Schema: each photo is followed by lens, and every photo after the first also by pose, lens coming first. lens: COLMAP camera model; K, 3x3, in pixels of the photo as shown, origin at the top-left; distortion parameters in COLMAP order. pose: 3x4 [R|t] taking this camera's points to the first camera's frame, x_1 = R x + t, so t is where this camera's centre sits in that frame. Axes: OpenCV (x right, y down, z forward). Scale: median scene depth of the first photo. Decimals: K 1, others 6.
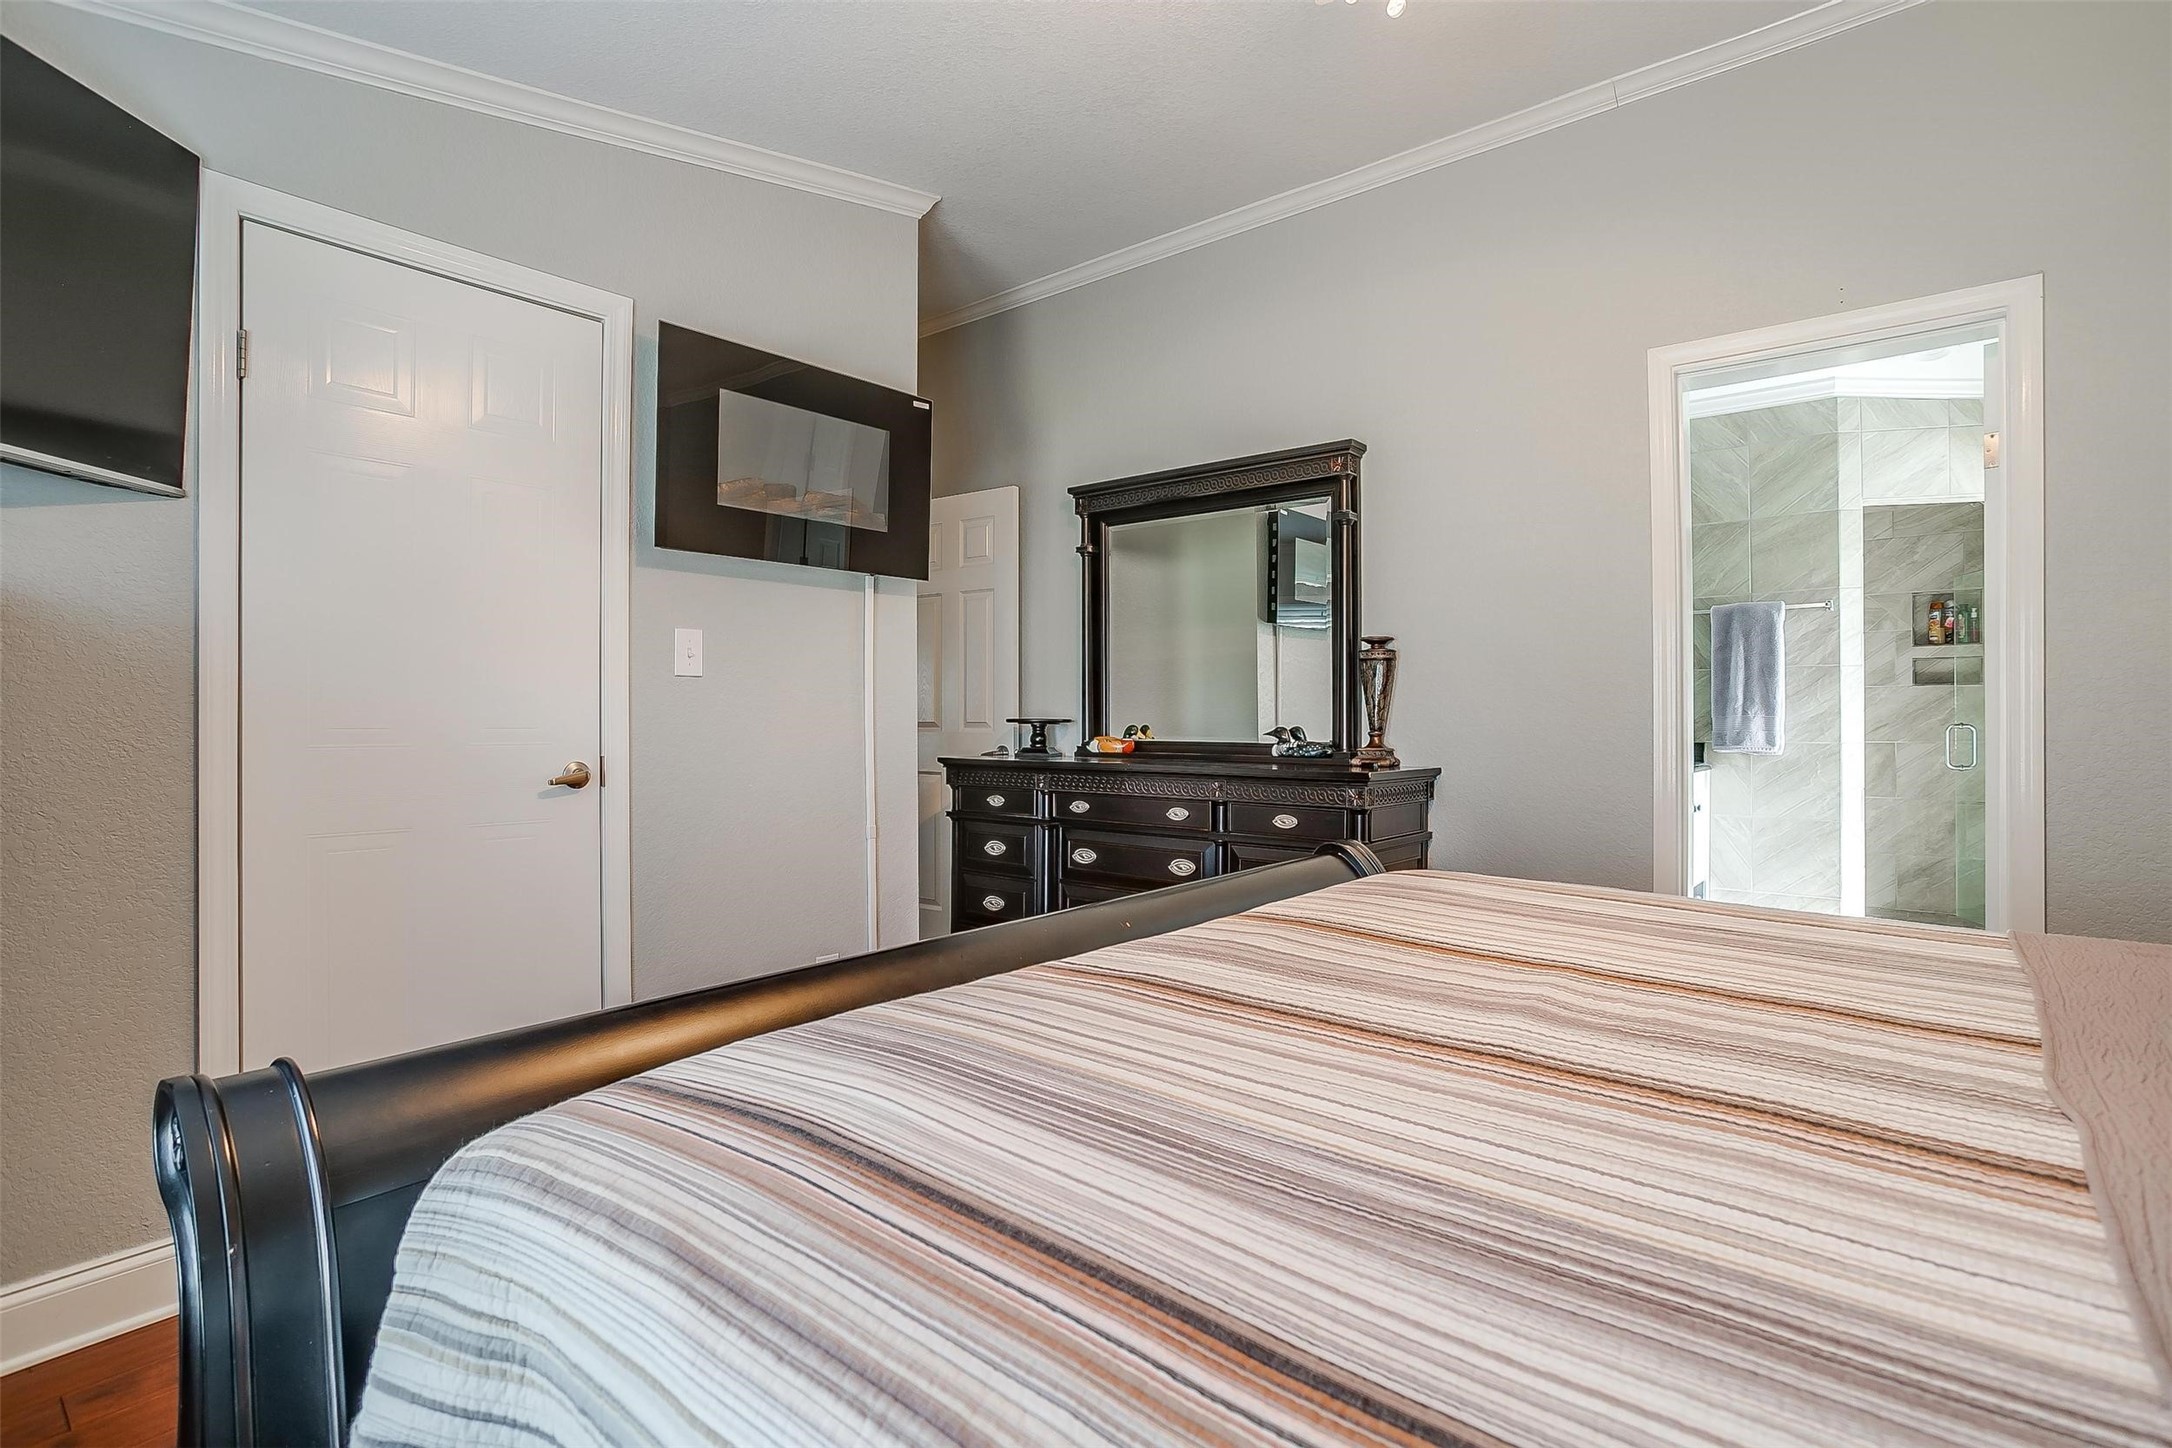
lens RADIAL K [[1046.4, 0, 1086.0], [0, 1046.4, 724.0], [0, 0, 1]] dist [-0.004119, -0.000401]
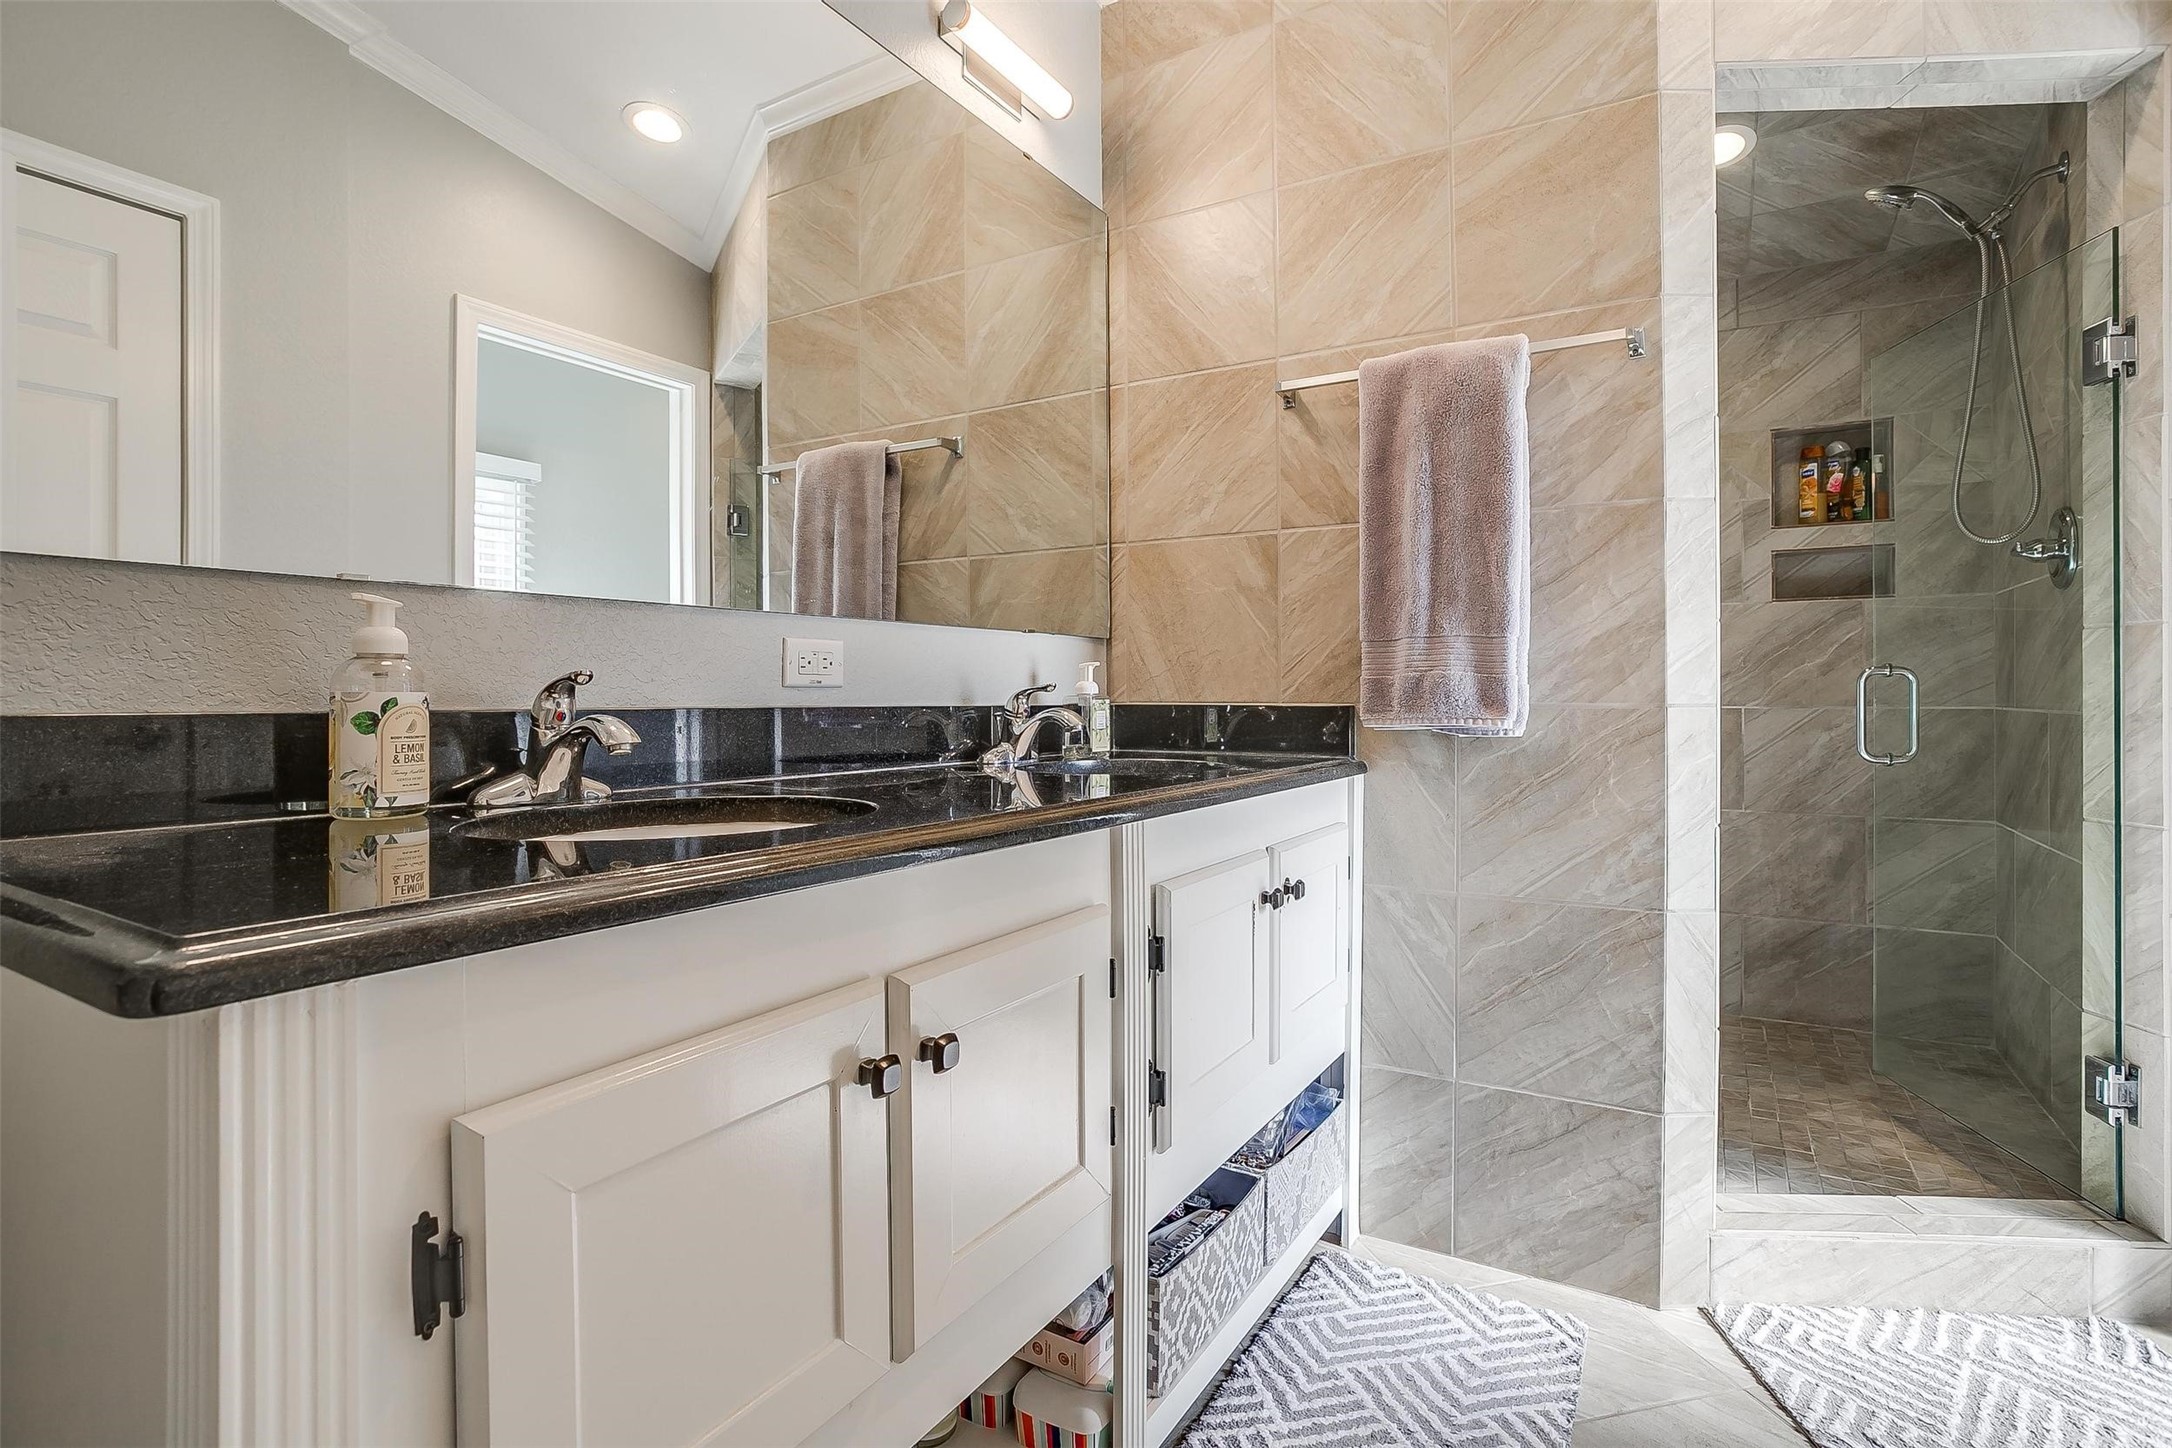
lens RADIAL K [[1057.3, 0, 1086.0], [0, 1057.3, 724.0], [0, 0, 1]] dist [-0.024449, 0.000094]
pose [[0.989397, -0.009603, 0.144918, 0.437550], [0.006898, 0.999793, 0.019157, 0.015869], [-0.145072, -0.017954, 0.989258, 0.621586]]
